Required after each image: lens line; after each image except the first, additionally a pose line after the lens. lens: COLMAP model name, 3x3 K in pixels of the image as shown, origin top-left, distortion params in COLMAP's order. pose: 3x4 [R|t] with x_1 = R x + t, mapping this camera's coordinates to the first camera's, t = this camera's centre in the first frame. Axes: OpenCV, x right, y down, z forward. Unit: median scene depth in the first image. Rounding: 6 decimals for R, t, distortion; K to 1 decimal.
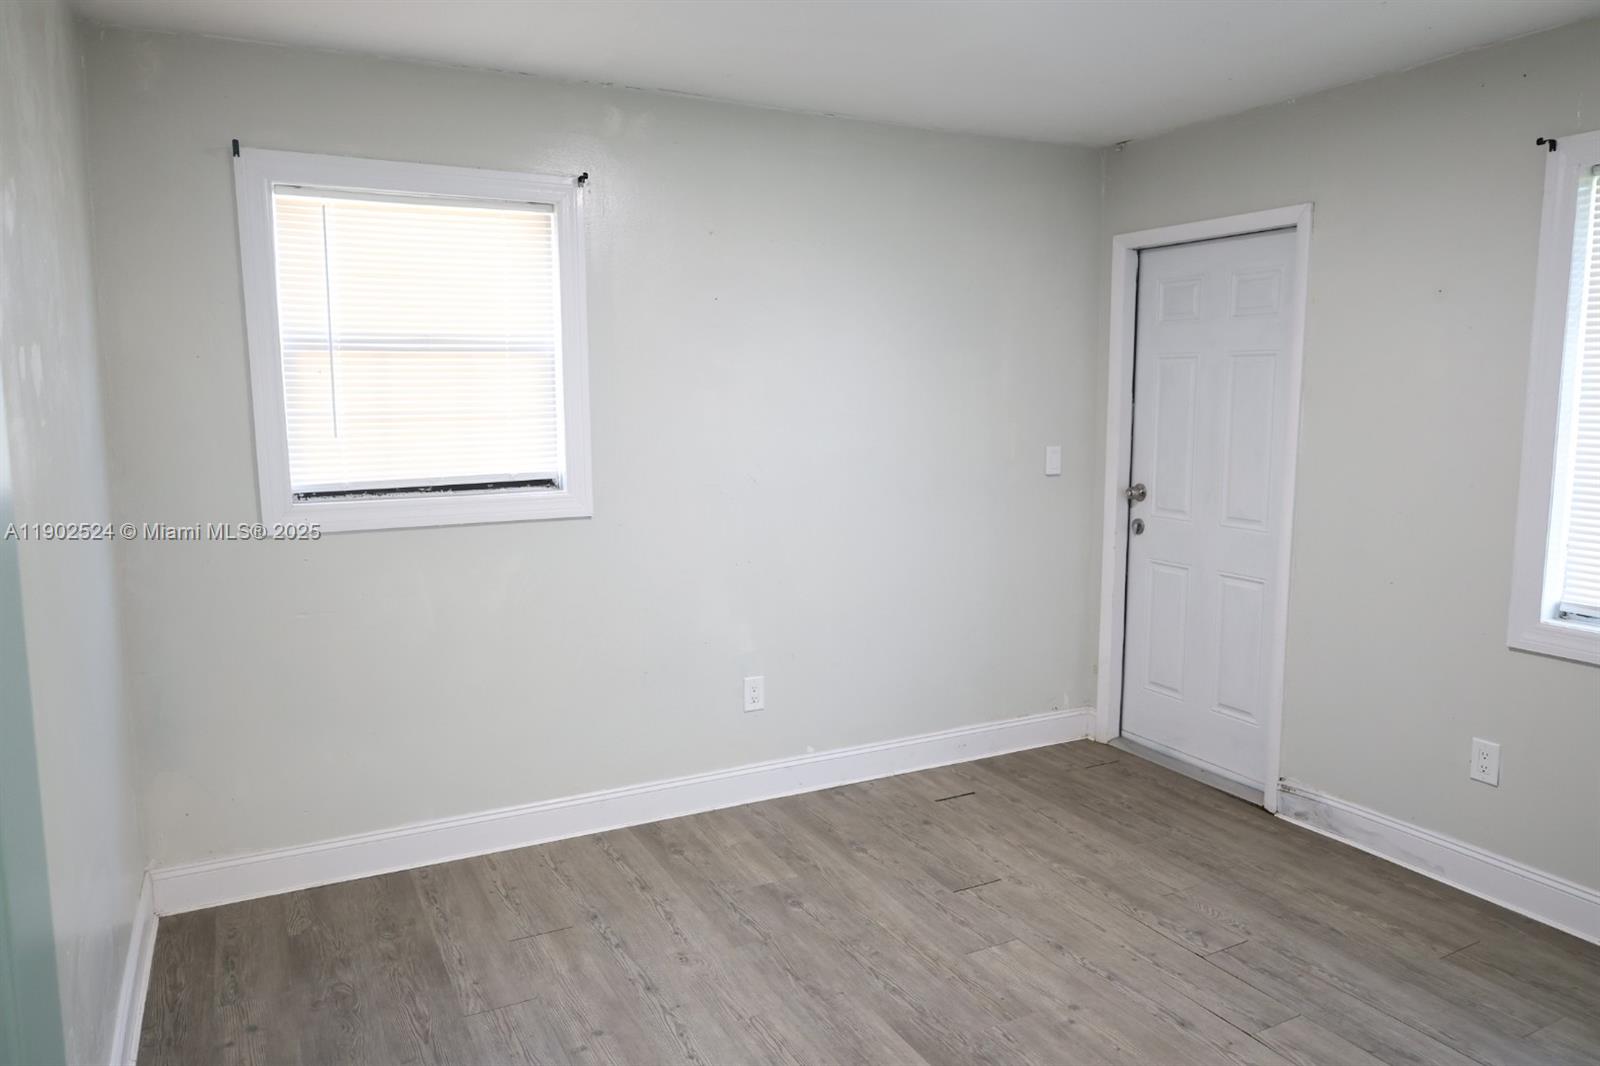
lens RADIAL K [[1106.4, 0, 800.0], [0, 1106.4, 533.0], [0, 0, 1]] dist [-0.010001, -0.004602]
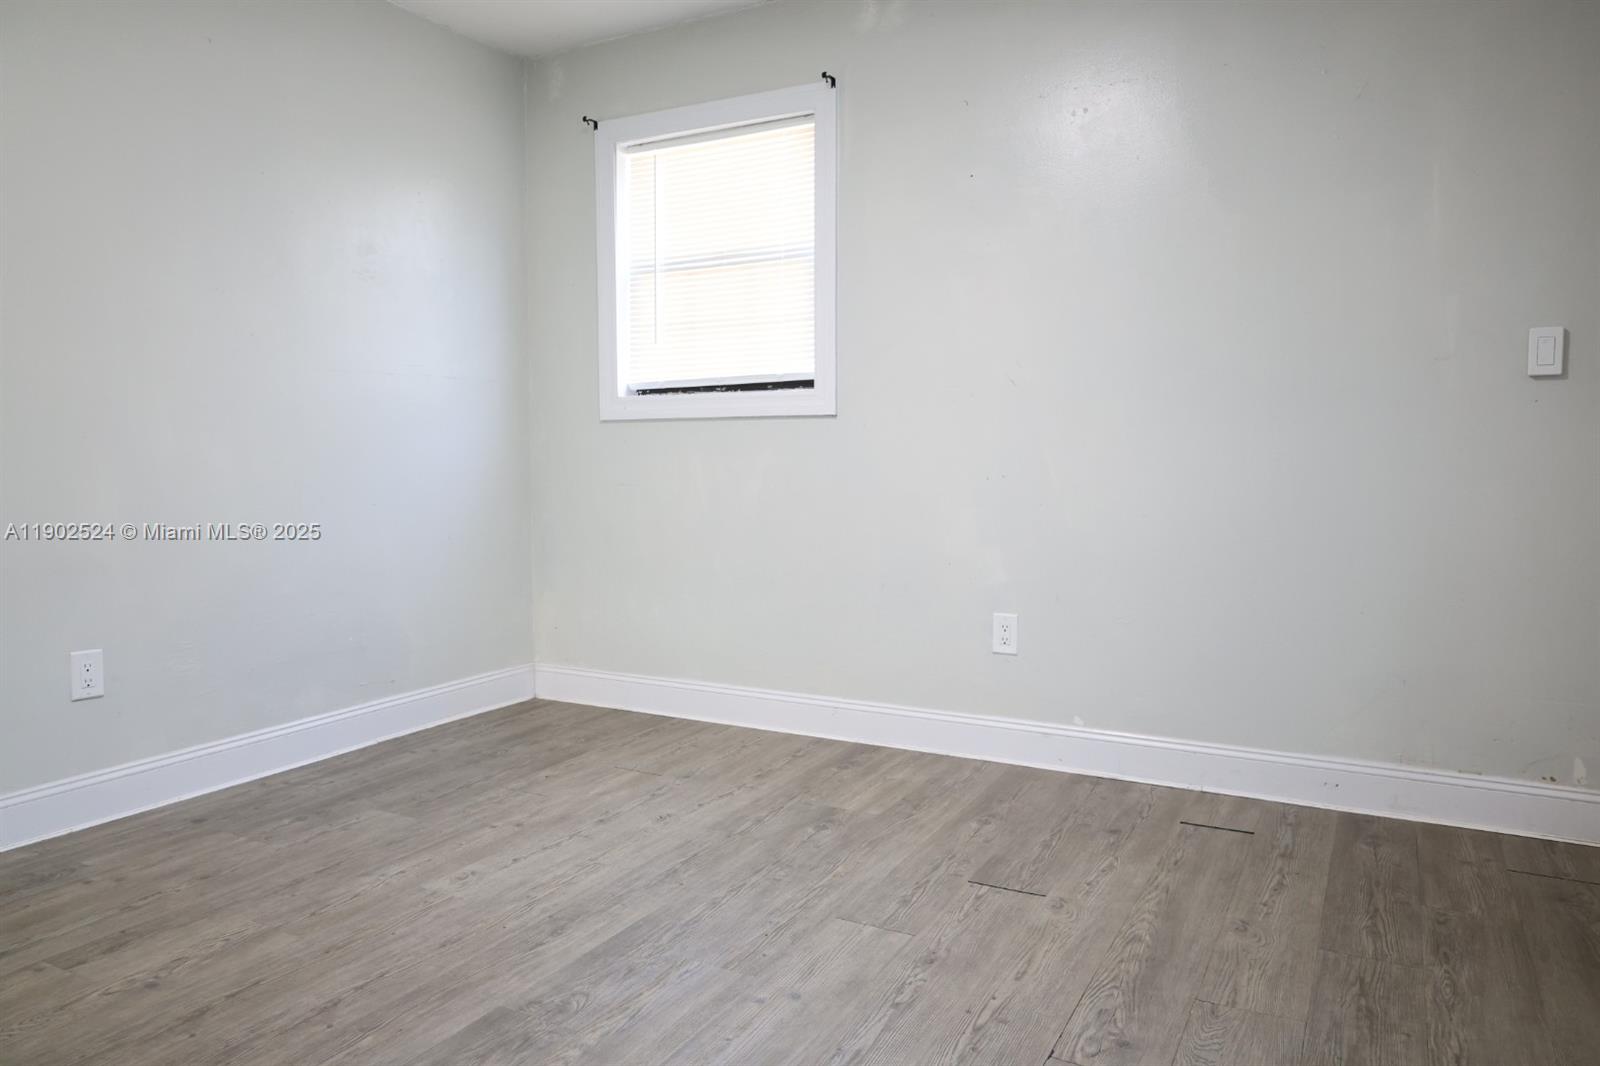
lens RADIAL K [[1106.4, 0, 800.0], [0, 1106.4, 533.0], [0, 0, 1]] dist [-0.010001, -0.004602]
pose [[0.542849, 0.061081, -0.837606, 0.661772], [-0.111536, 0.993760, 0.000182, 0.097971], [0.832391, 0.093325, 0.546275, 0.452238]]
